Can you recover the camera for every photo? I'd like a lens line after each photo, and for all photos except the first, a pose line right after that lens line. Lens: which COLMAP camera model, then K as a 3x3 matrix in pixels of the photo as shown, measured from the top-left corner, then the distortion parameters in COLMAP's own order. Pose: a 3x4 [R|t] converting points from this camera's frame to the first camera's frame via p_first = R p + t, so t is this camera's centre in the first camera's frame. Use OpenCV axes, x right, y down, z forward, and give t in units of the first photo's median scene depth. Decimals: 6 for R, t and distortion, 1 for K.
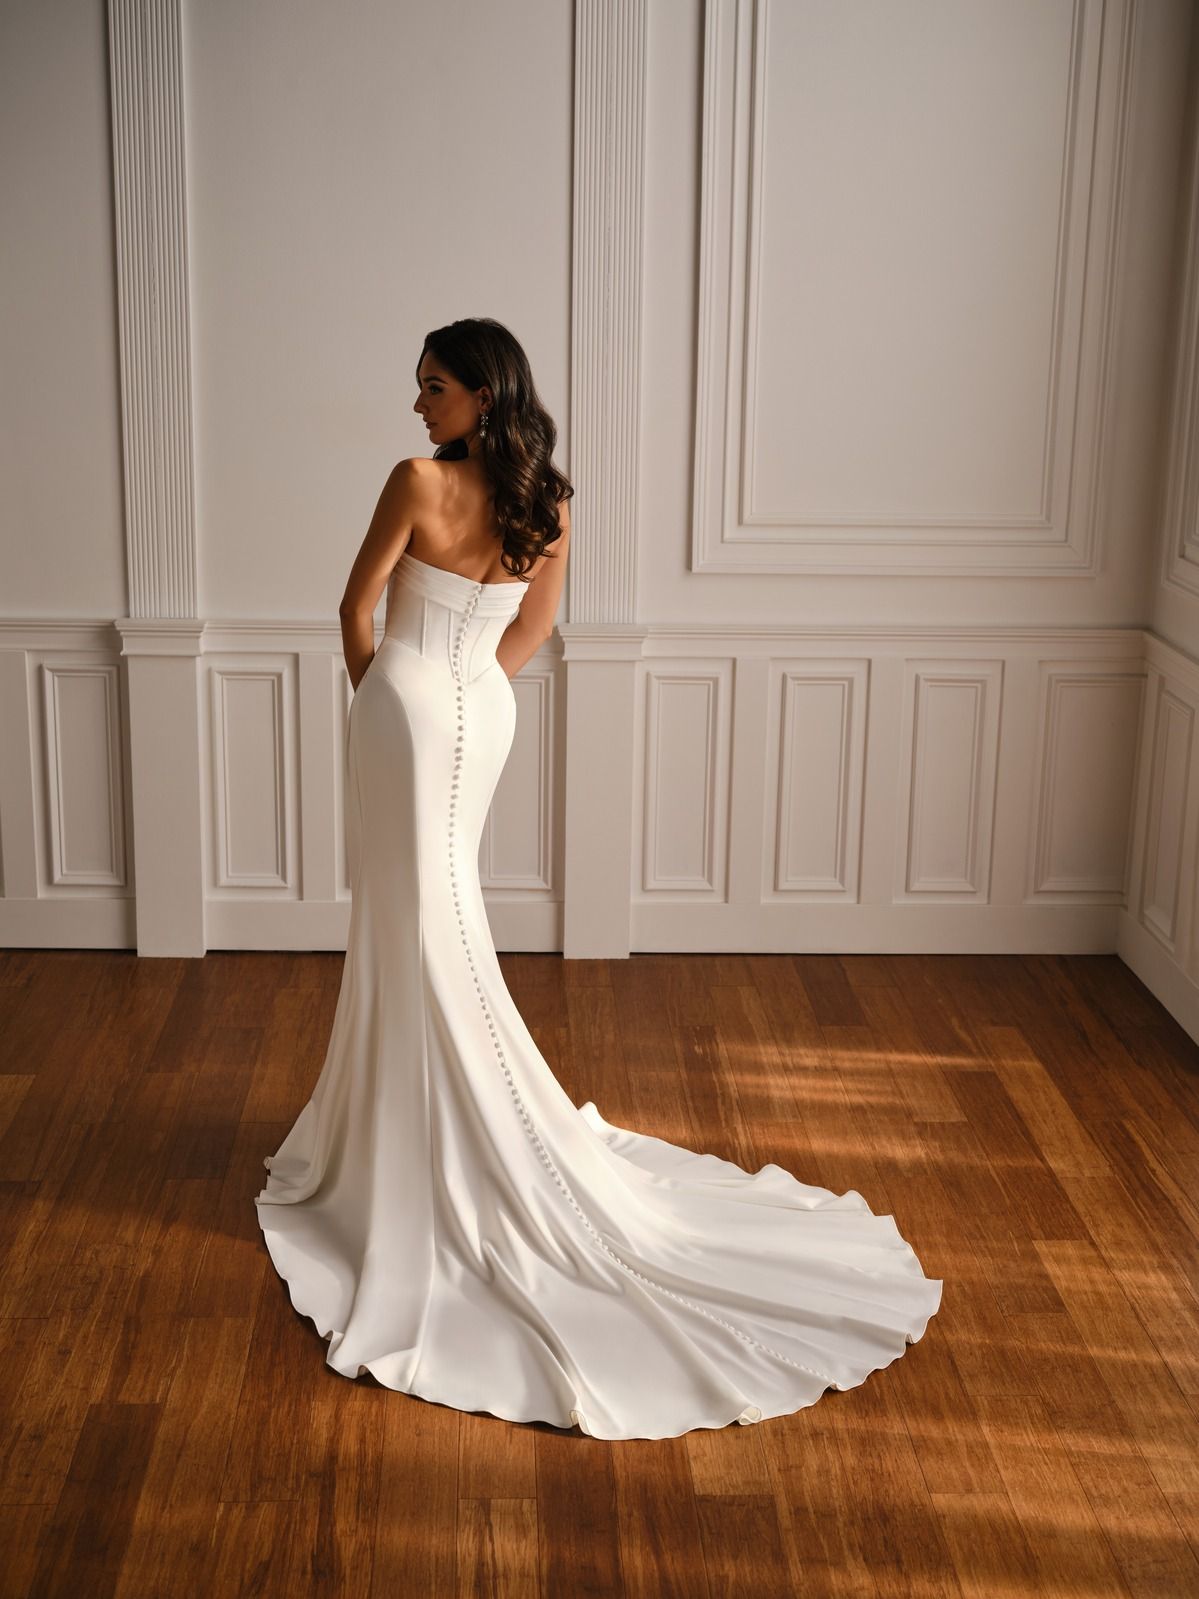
lens RADIAL K [[2346.1, 0, 596.9], [0, 2346.1, 803.7], [0, 0, 1]] dist [0.011396, 0.000000]
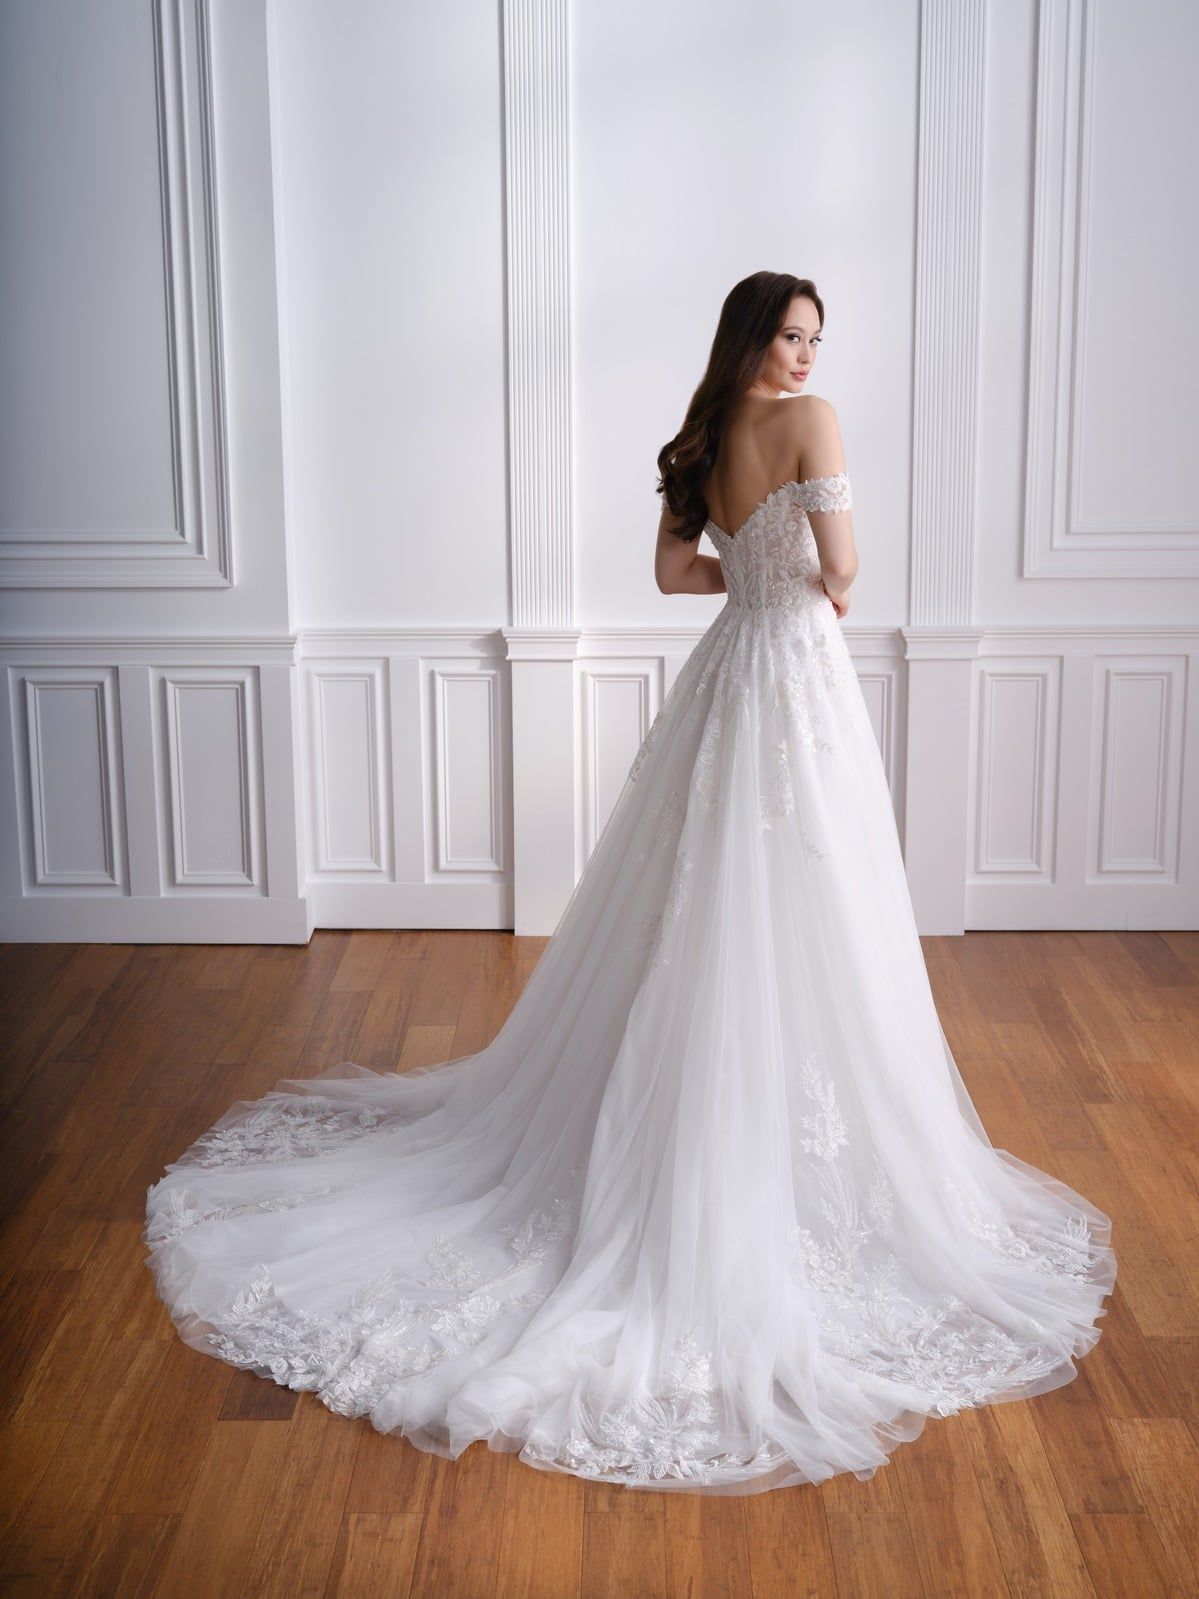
lens RADIAL K [[2346.1, 0, 595.0], [0, 2346.1, 795.1], [0, 0, 1]] dist [0.011396, 0.000000]
pose [[0.998105, -0.010214, -0.060686, -0.094536], [0.007528, 0.998989, -0.044331, 0.050418], [0.061077, 0.043790, 0.997172, -0.101493]]
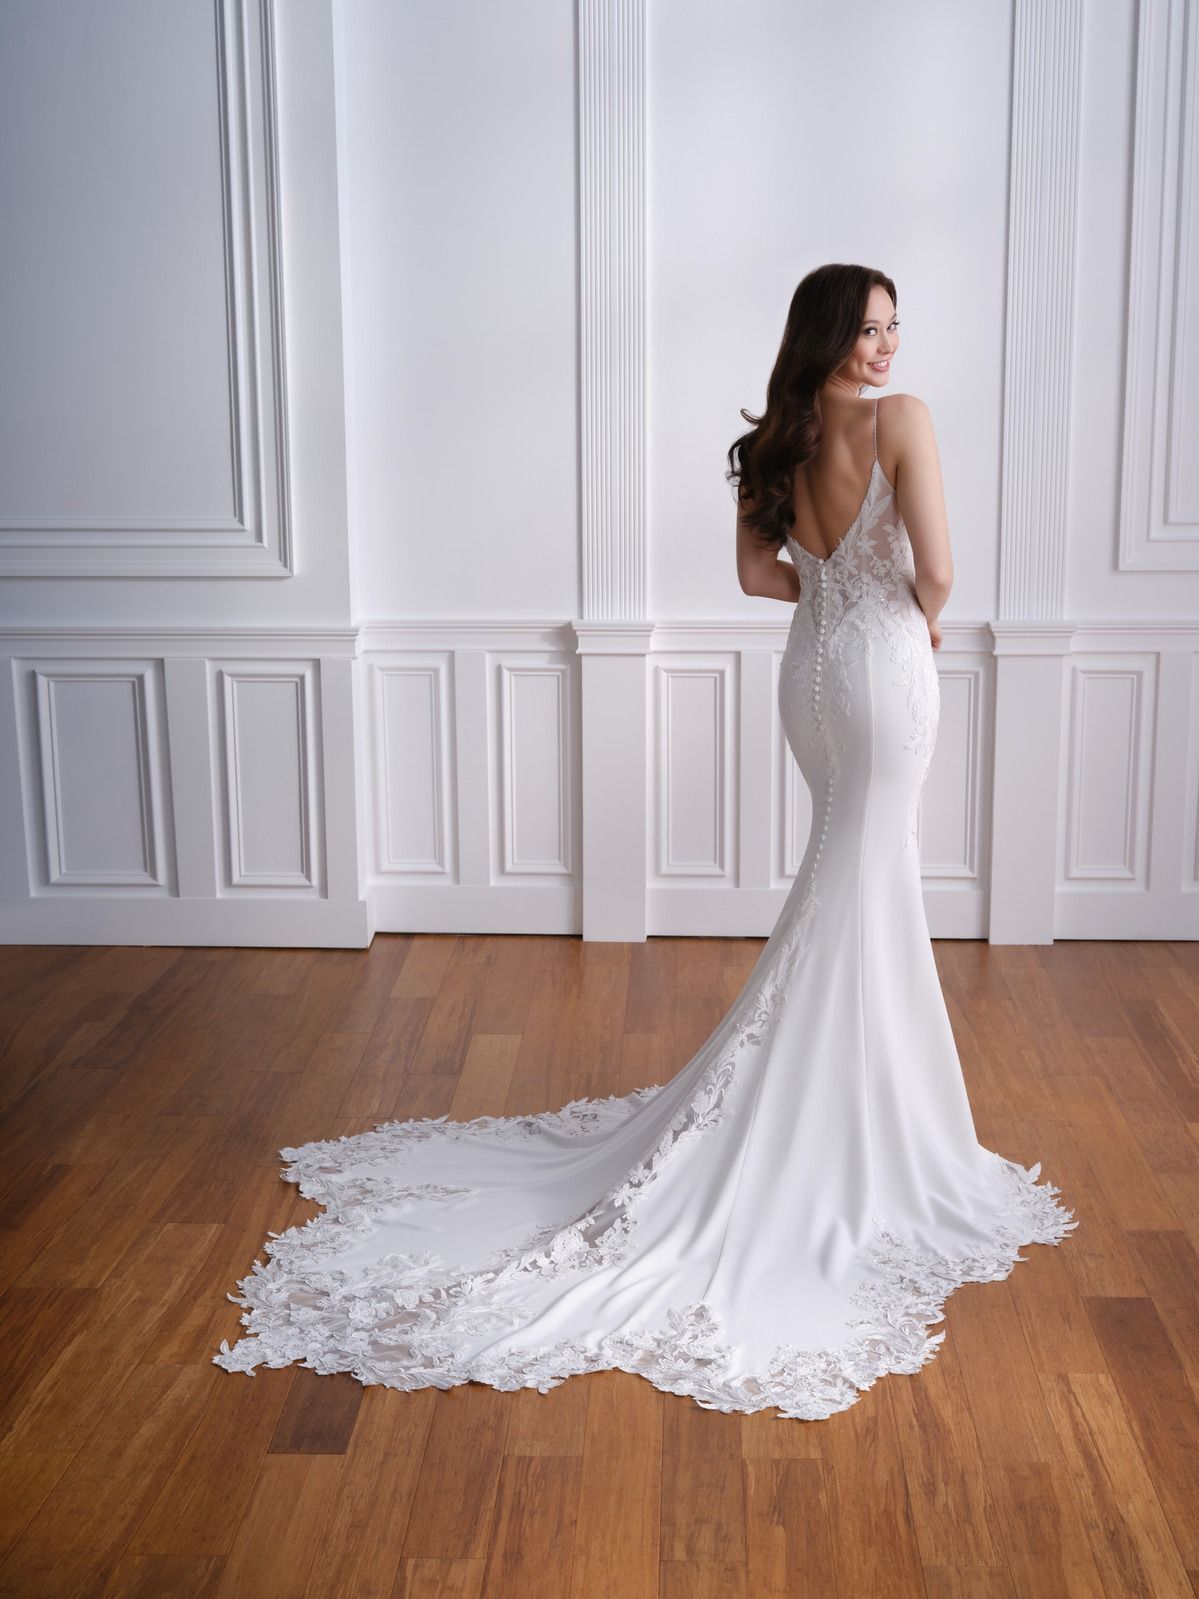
lens RADIAL K [[2346.1, 0, 597.1], [0, 2346.1, 799.3], [0, 0, 1]] dist [0.011396, 0.000000]
pose [[0.996227, -0.004237, -0.086685, -0.101580], [0.000141, 0.998885, -0.047201, 0.053327], [0.086788, 0.047011, 0.995117, -0.056588]]
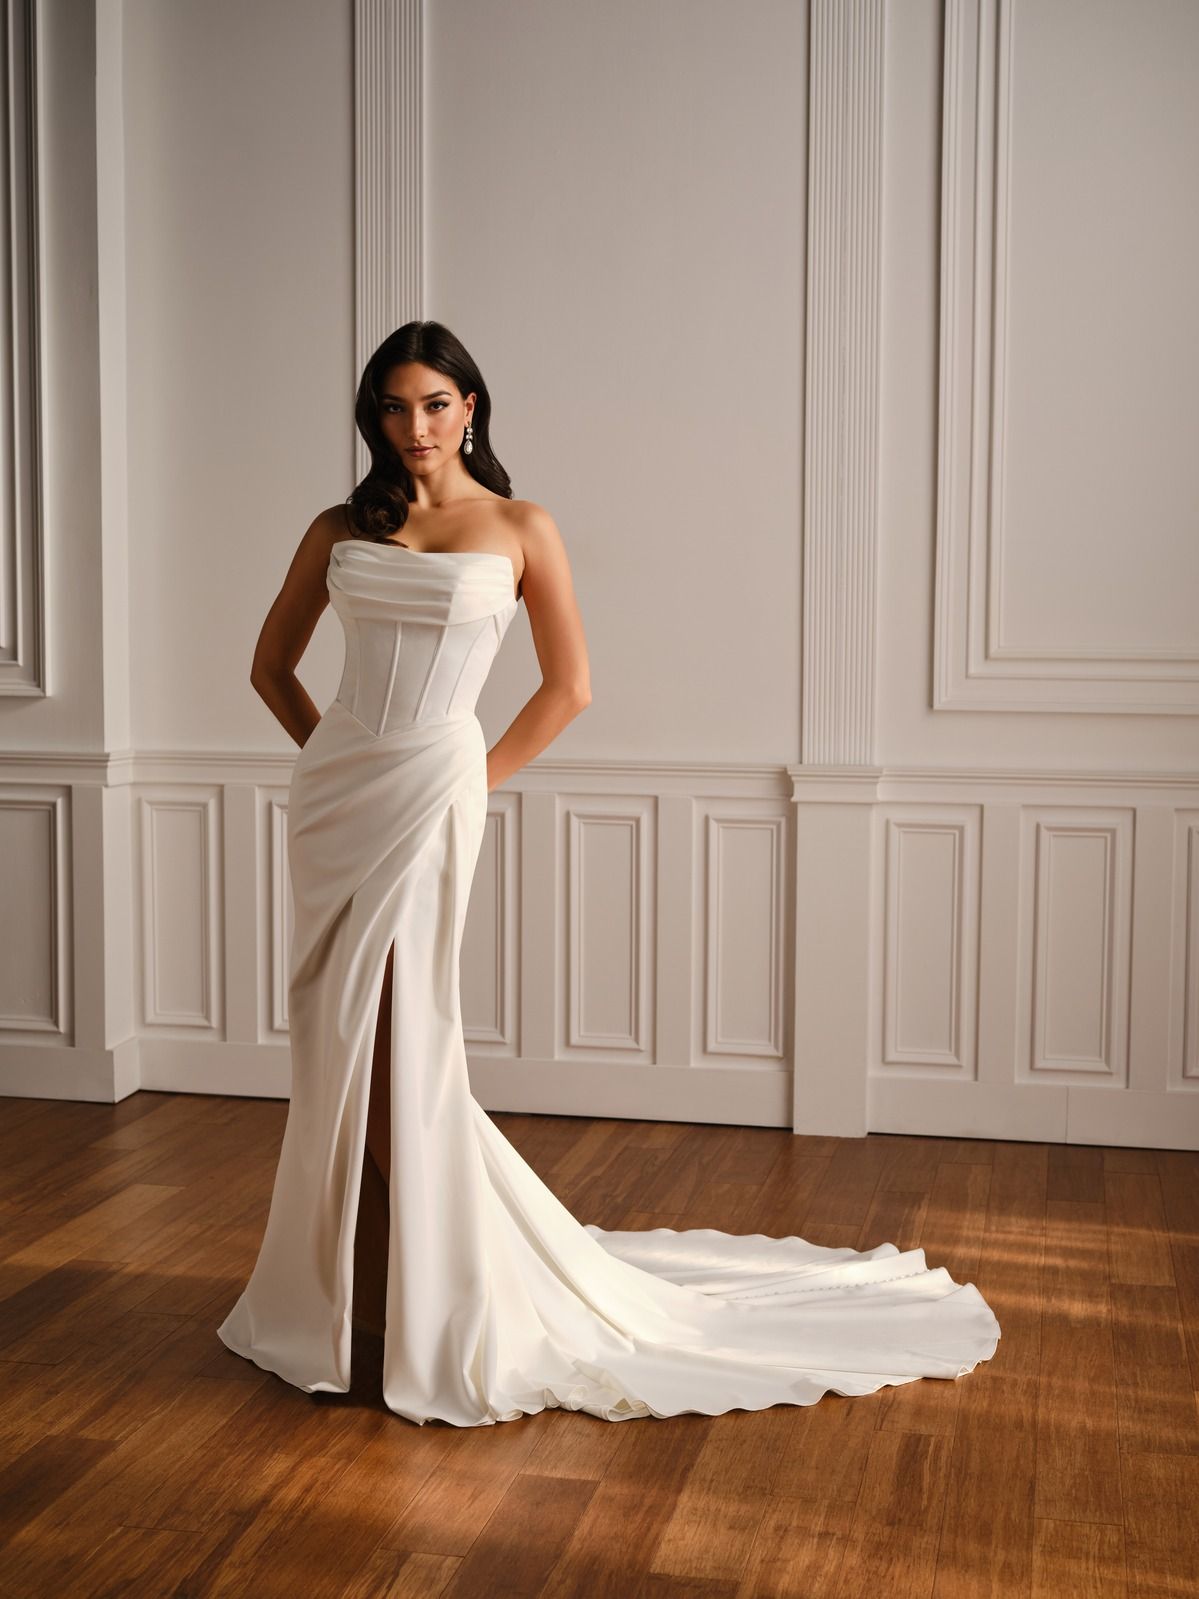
lens RADIAL K [[2346.1, 0, 587.0], [0, 2346.1, 810.4], [0, 0, 1]] dist [0.011396, 0.000000]
pose [[0.968250, 0.012290, -0.249683, 0.141268], [-0.055800, 0.984216, -0.167943, 0.104818], [0.243678, 0.176543, 0.953653, 0.090647]]
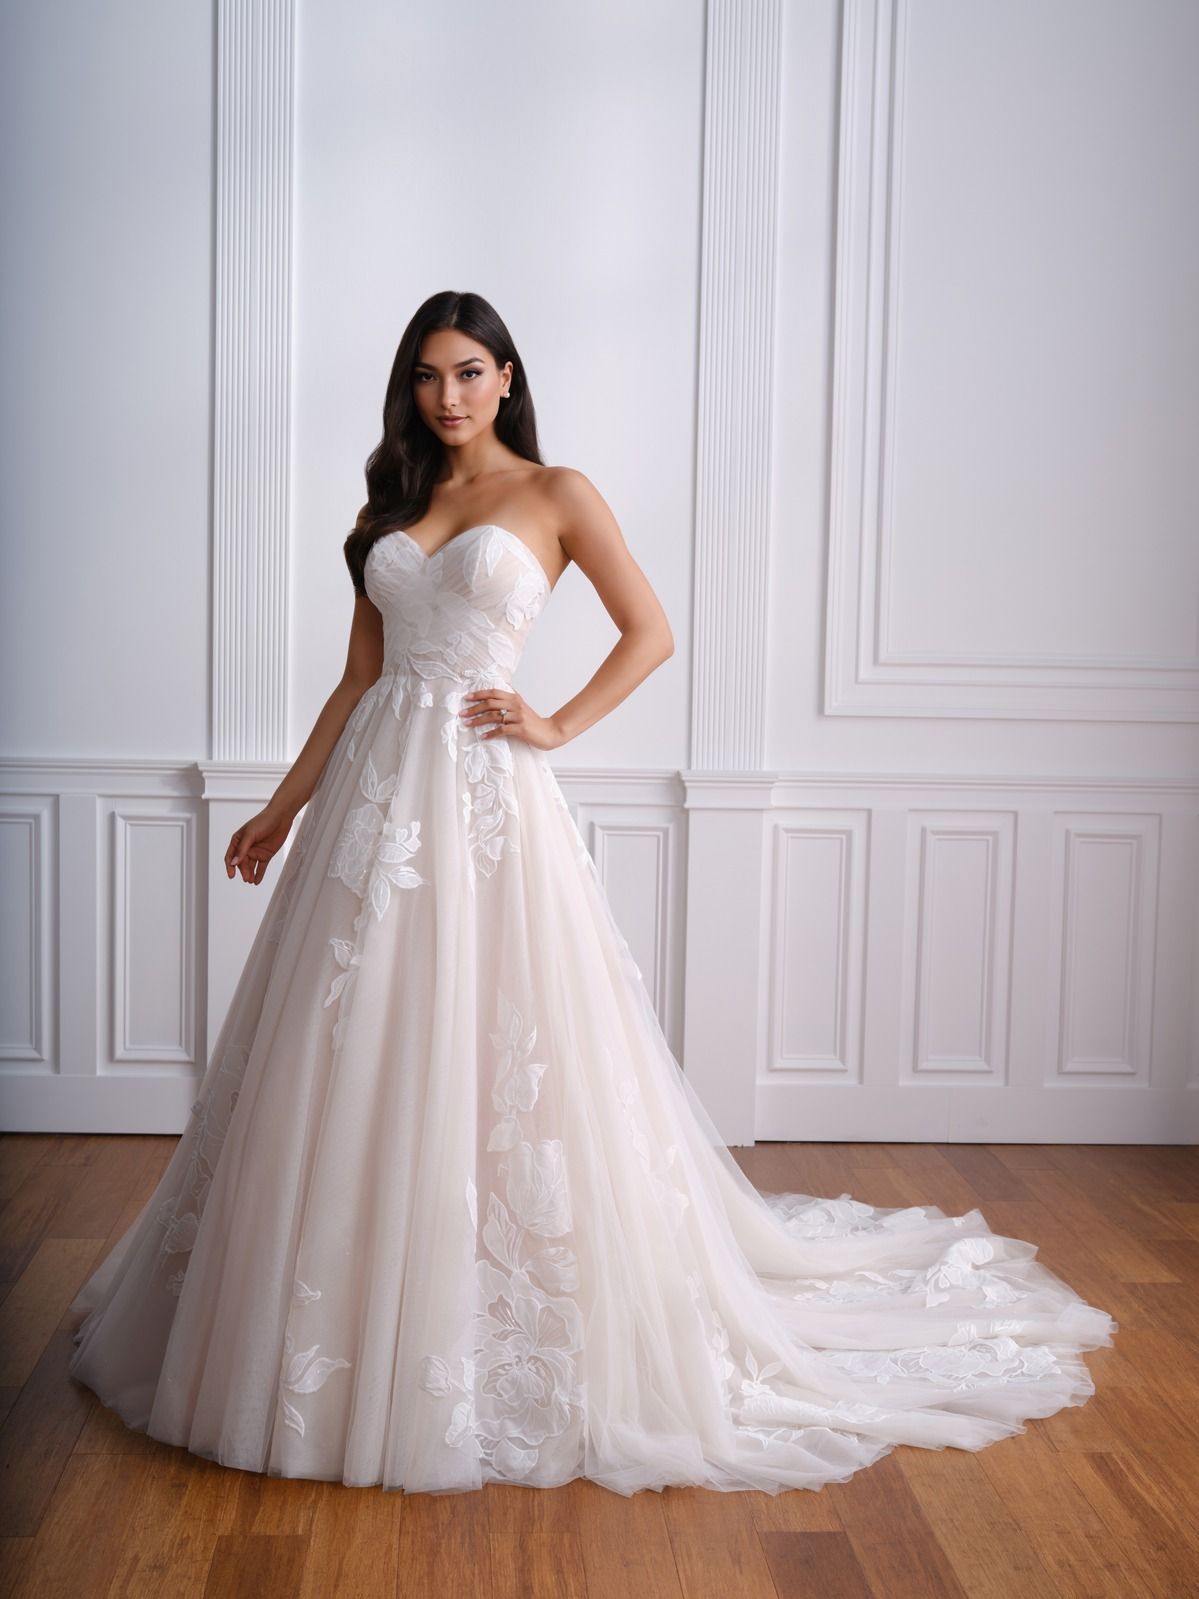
lens RADIAL K [[2346.1, 0, 606.6], [0, 2346.1, 798.1], [0, 0, 1]] dist [0.011396, 0.000000]
pose [[0.999748, 0.003642, 0.022157, -0.066205], [0.000322, 0.984328, -0.176349, 0.097786], [-0.022452, 0.176312, 0.984078, 0.098749]]
